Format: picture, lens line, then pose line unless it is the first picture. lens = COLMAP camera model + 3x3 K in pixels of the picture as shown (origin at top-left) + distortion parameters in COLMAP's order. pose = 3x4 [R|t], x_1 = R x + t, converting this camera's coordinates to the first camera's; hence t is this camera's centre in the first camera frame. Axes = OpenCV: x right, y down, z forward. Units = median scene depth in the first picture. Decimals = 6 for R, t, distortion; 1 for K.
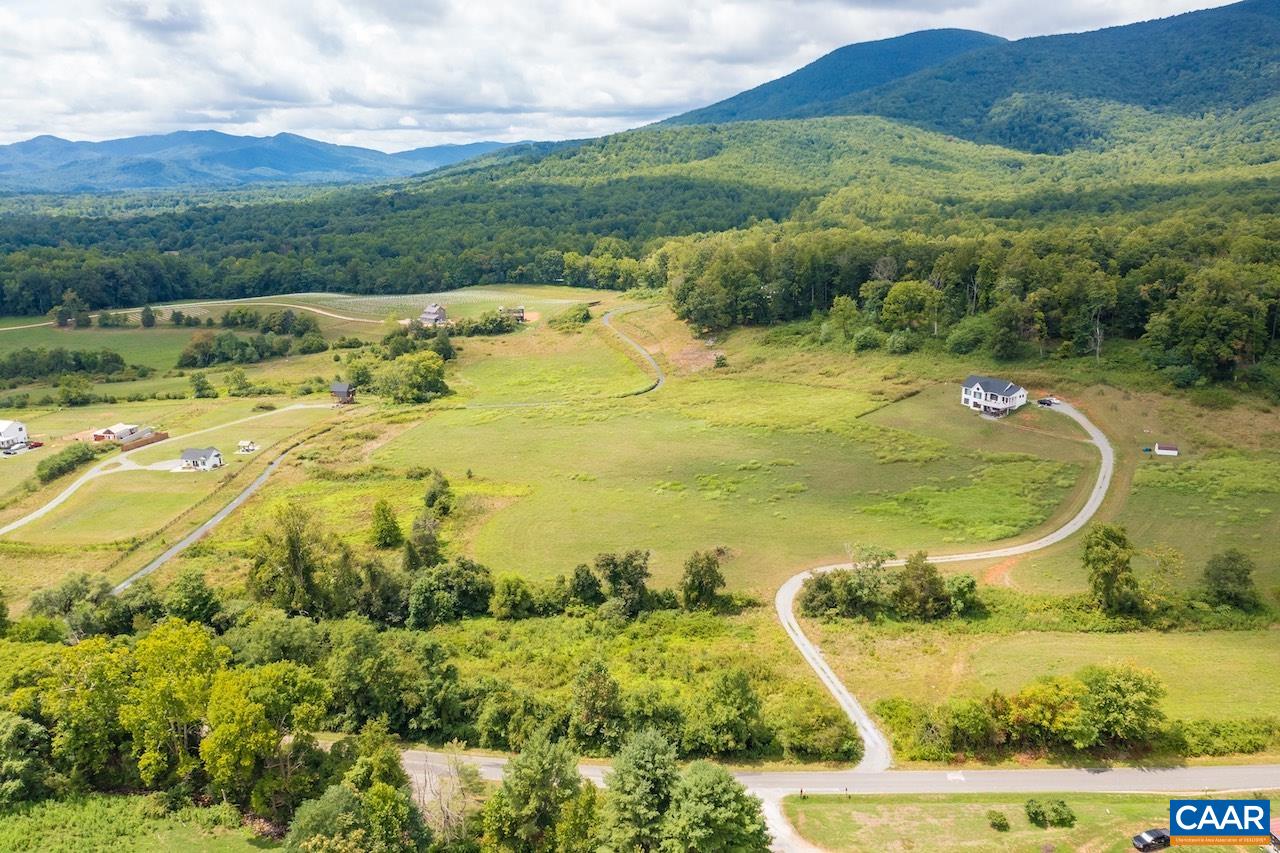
lens RADIAL K [[1012.8, 0, 643.4], [0, 1012.8, 403.6], [0, 0, 1]] dist [-0.019567, 0.018013]
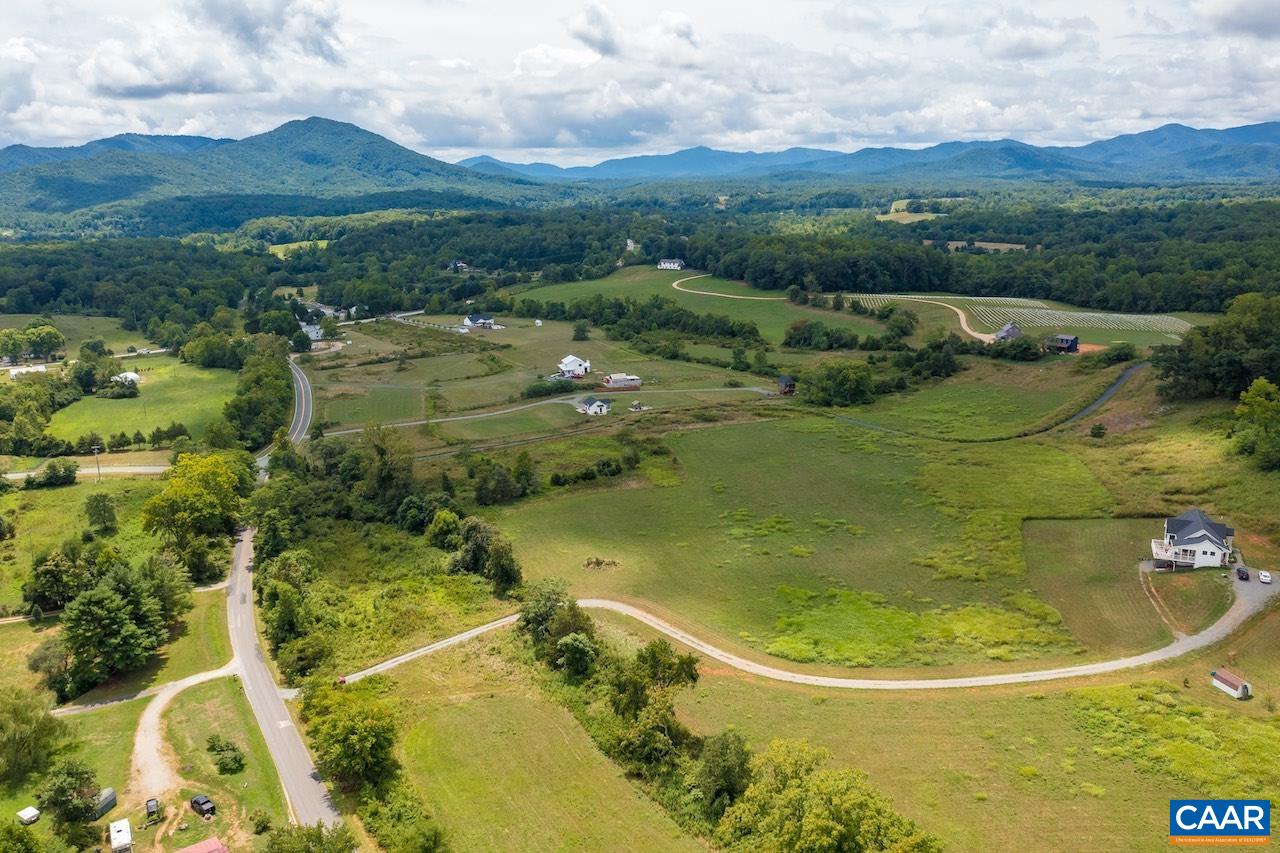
lens RADIAL K [[1012.8, 0, 643.4], [0, 1012.8, 403.6], [0, 0, 1]] dist [-0.019567, 0.018013]
pose [[0.536471, 0.194482, -0.821204, 0.530567], [-0.184232, 0.976603, 0.110931, -0.082771], [0.823564, 0.091781, 0.559749, 0.226872]]
